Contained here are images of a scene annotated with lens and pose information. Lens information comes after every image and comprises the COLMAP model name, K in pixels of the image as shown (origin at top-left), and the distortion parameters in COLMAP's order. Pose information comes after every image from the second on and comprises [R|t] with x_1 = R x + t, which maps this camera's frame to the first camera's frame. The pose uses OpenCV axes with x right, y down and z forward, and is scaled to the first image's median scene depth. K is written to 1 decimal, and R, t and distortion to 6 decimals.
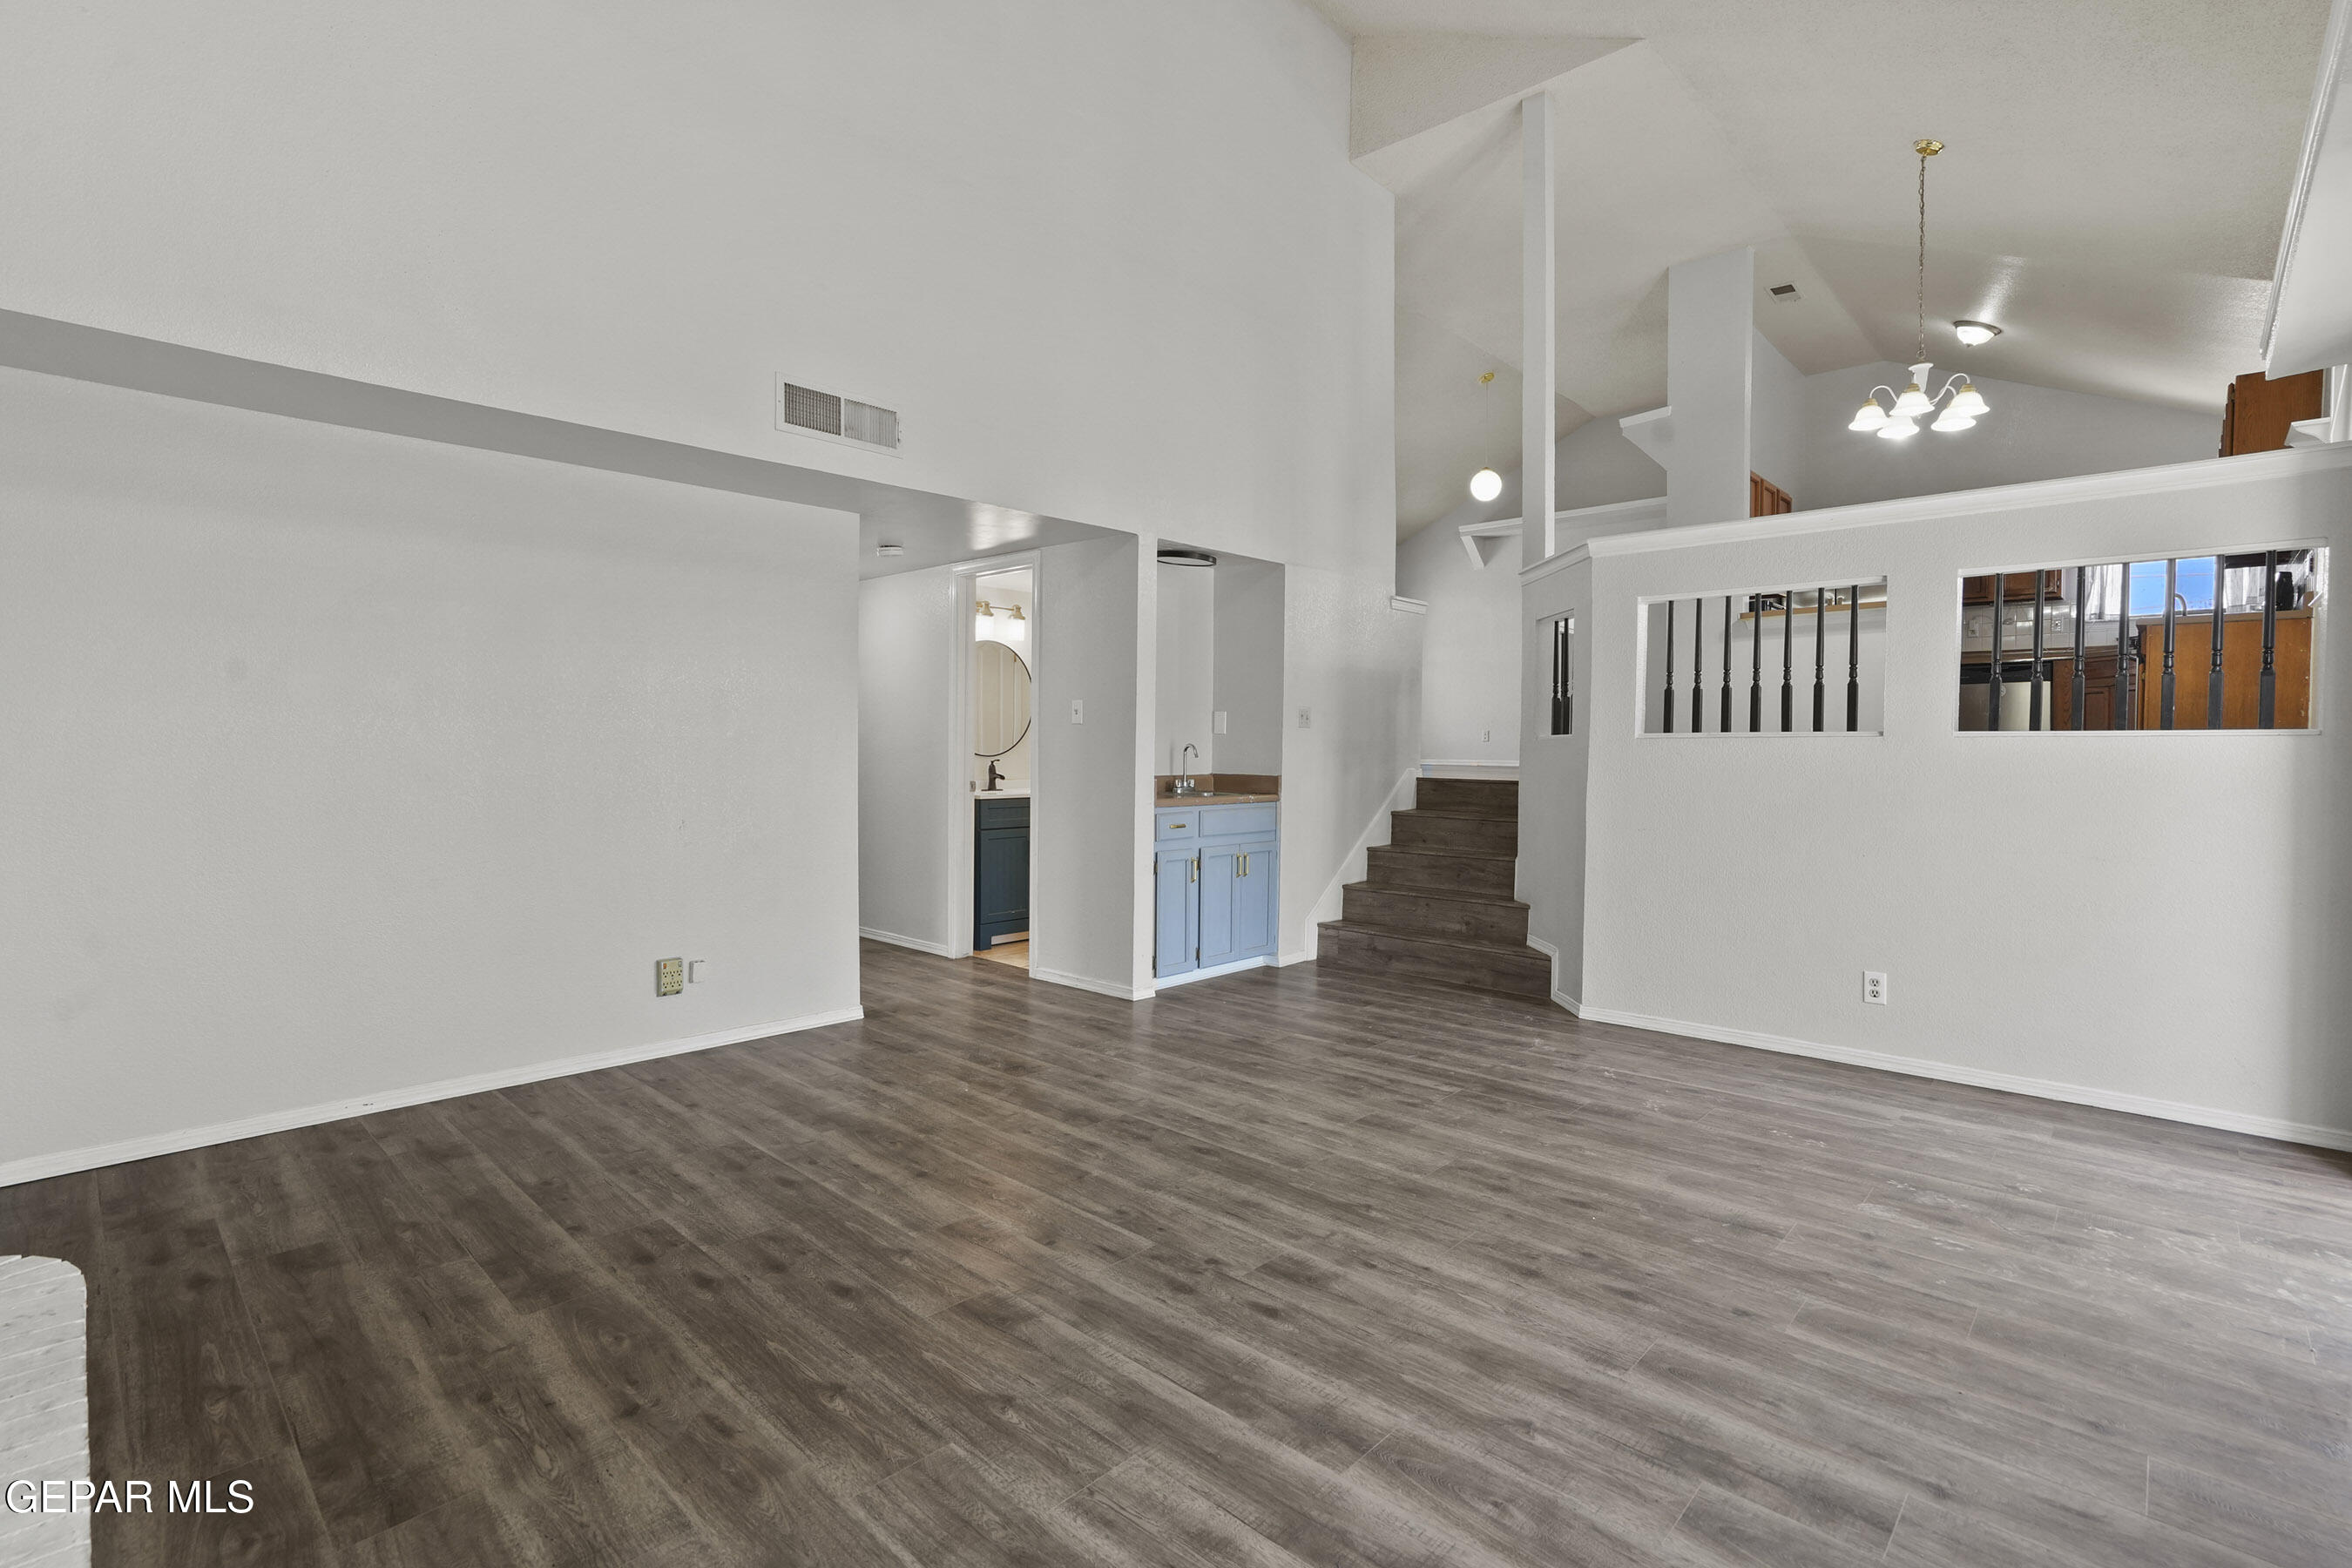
lens RADIAL K [[1098.5, 0, 1164.0], [0, 1098.5, 740.0], [0, 0, 1]] dist [-0.050009, 0.024293]
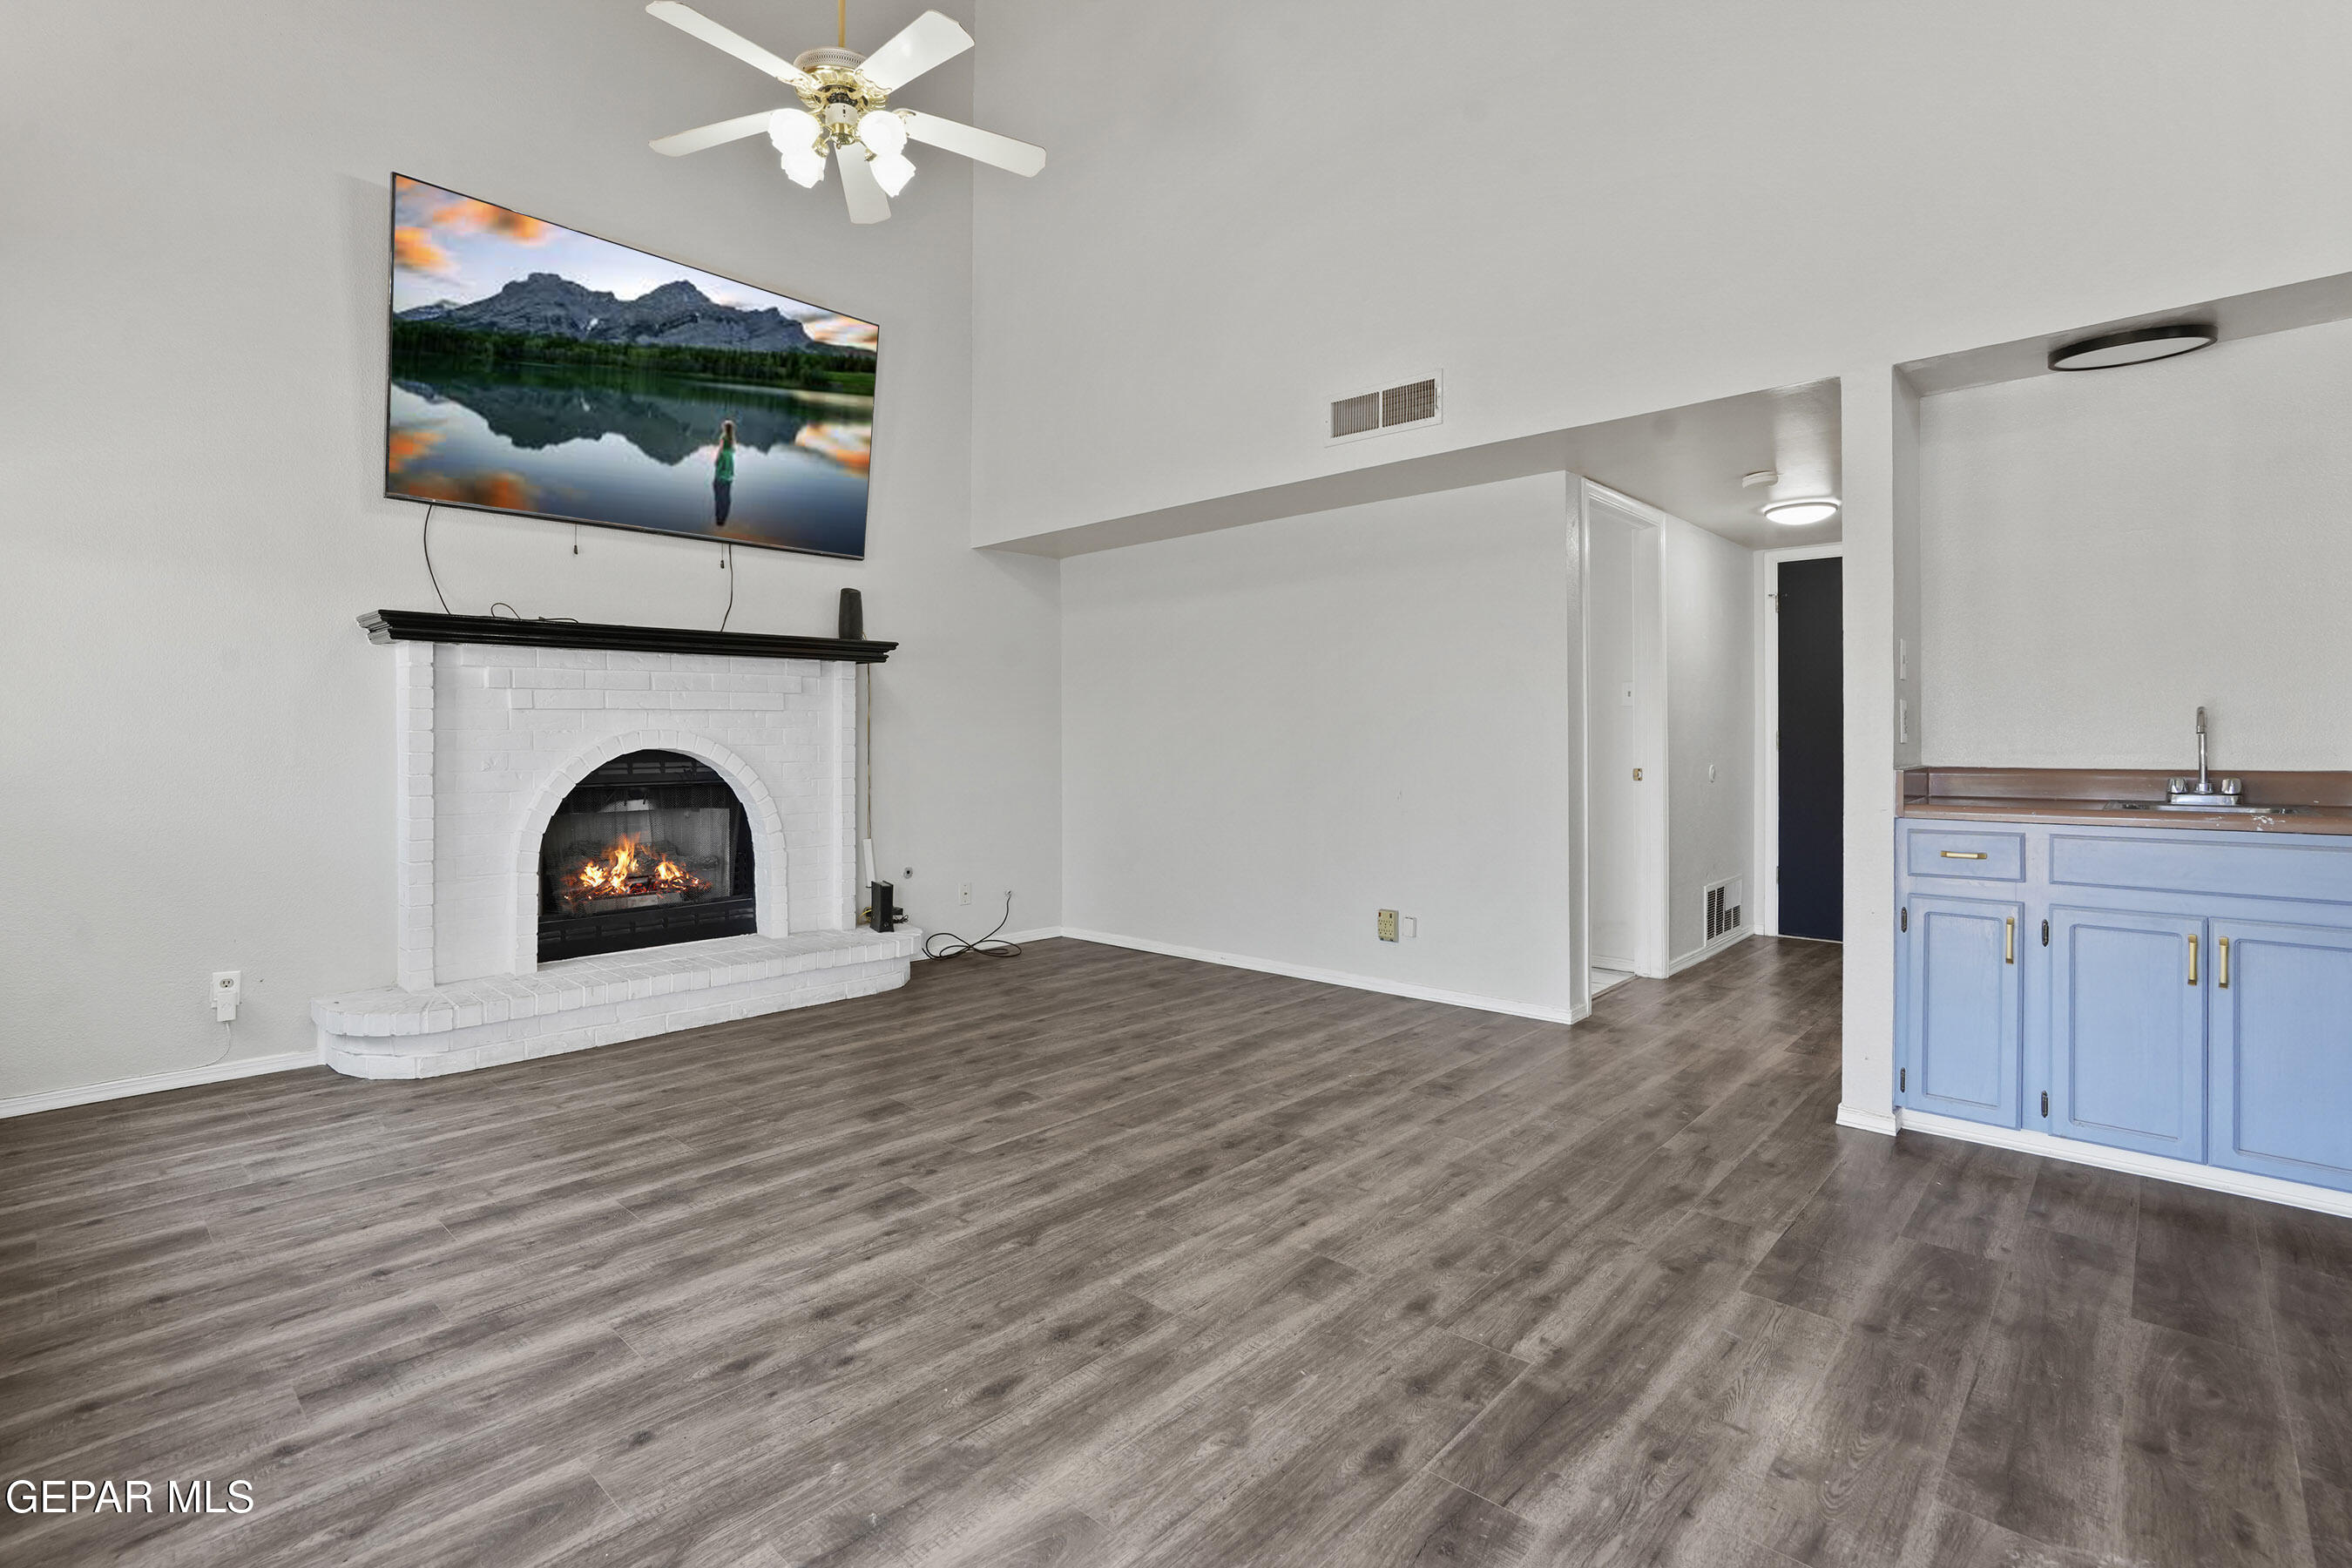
lens RADIAL K [[1098.5, 0, 1164.0], [0, 1098.5, 740.0], [0, 0, 1]] dist [-0.050009, 0.024293]
pose [[0.008858, -0.006143, -0.999942, 1.055835], [0.007568, 0.999953, -0.006076, 0.035949], [0.999932, -0.007514, 0.008904, 1.106441]]
